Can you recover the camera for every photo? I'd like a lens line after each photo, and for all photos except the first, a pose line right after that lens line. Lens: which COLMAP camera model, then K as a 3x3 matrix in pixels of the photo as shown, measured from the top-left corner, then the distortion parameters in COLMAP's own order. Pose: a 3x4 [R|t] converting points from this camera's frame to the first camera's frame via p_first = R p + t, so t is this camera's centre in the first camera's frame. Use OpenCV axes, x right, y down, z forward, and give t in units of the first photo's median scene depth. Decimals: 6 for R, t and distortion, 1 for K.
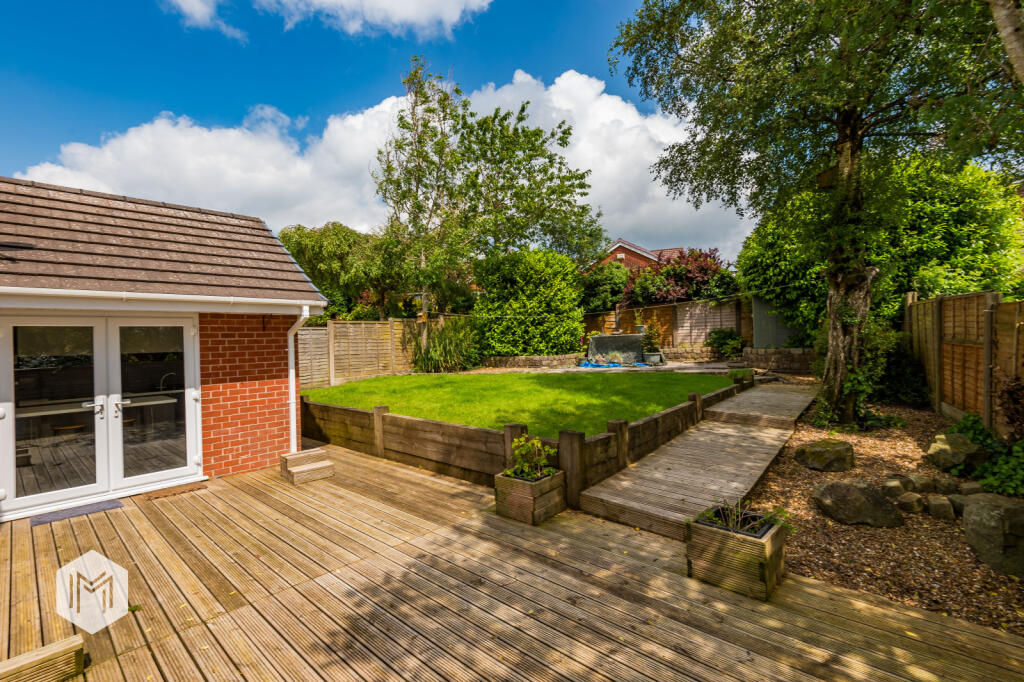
lens RADIAL K [[452.9, 0, 504.7], [0, 452.9, 340.5], [0, 0, 1]] dist [0.019547, -0.000204]
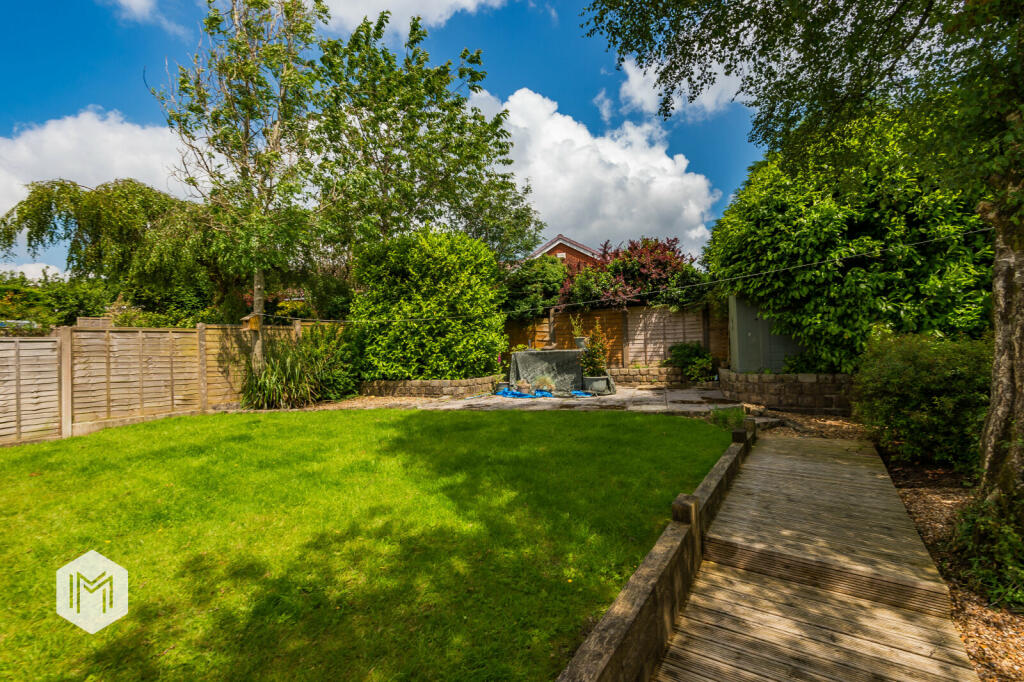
lens RADIAL K [[452.9, 0, 504.7], [0, 452.9, 340.5], [0, 0, 1]] dist [0.019547, -0.000204]
pose [[0.994075, 0.005965, 0.108533, 0.098095], [-0.003186, 0.999663, -0.025757, -0.009232], [-0.108650, 0.025259, 0.993759, 0.284201]]
